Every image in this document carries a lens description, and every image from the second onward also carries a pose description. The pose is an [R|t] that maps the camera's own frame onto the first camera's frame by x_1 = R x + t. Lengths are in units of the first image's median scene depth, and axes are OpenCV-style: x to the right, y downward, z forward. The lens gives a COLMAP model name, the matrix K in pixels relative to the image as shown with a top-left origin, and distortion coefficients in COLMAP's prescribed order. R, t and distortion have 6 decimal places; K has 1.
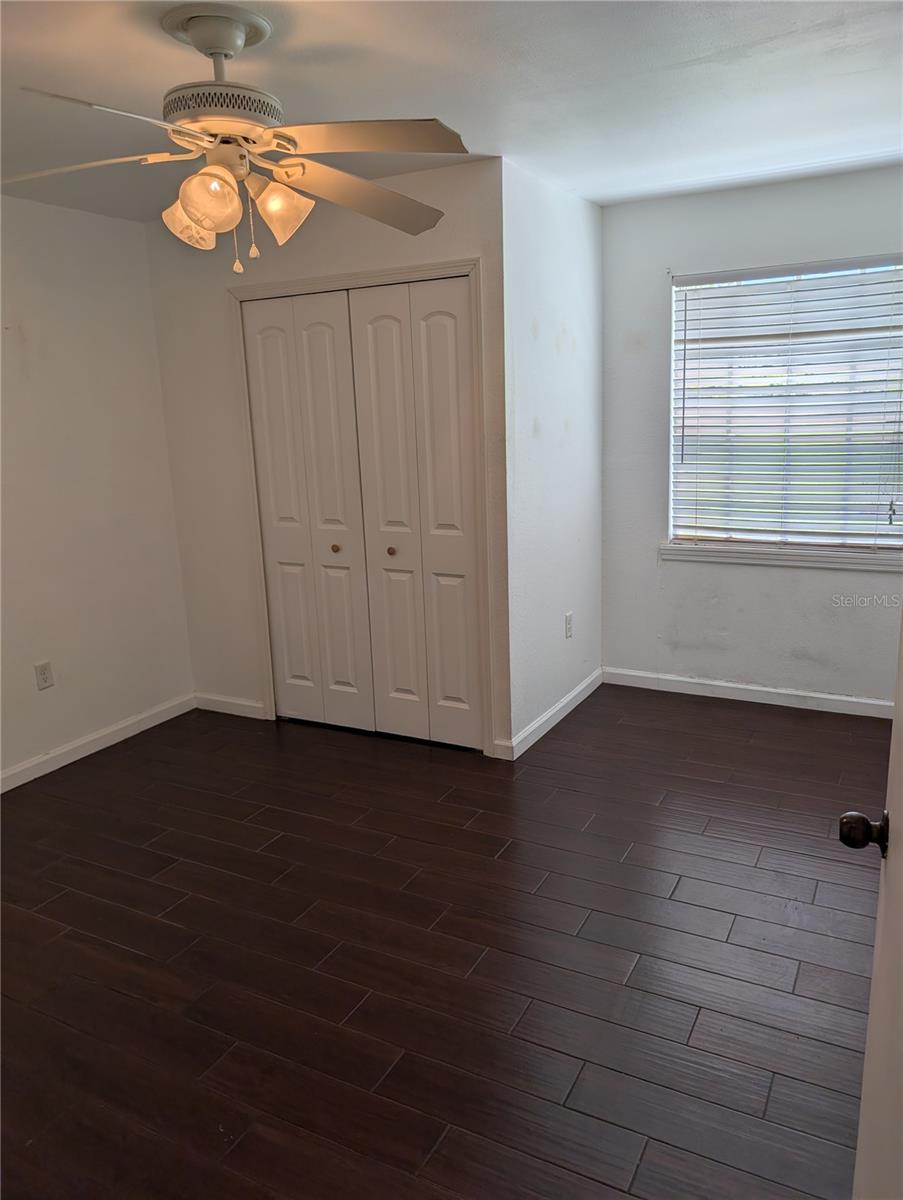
lens RADIAL K [[863.7, 0, 451.5], [0, 863.7, 600.0], [0, 0, 1]] dist [0.012241, 0.004357]
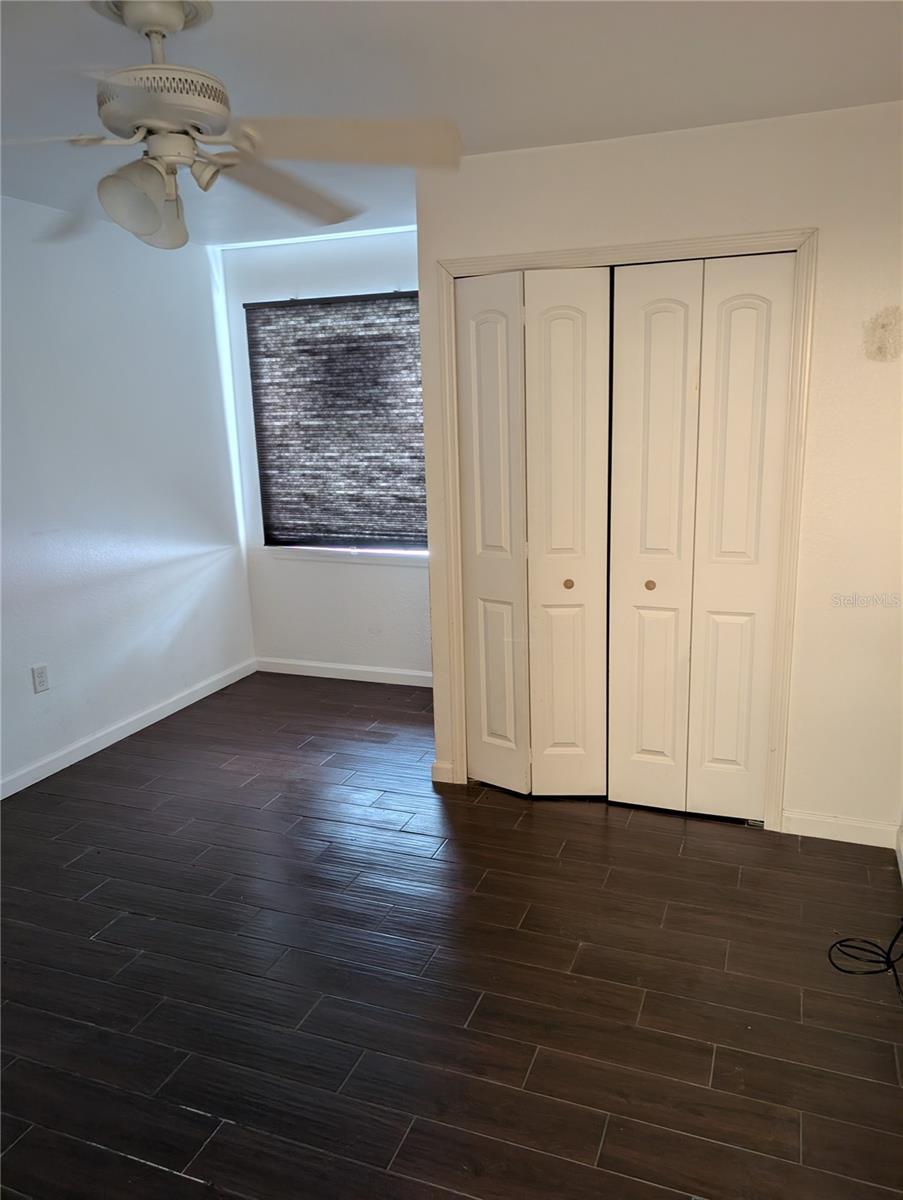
lens RADIAL K [[863.7, 0, 451.5], [0, 863.7, 600.0], [0, 0, 1]] dist [0.012241, 0.004357]
pose [[0.990994, -0.014523, 0.133113, -0.354013], [0.016696, 0.999745, -0.015222, -0.032620], [-0.132858, 0.017307, 0.990984, 0.203350]]
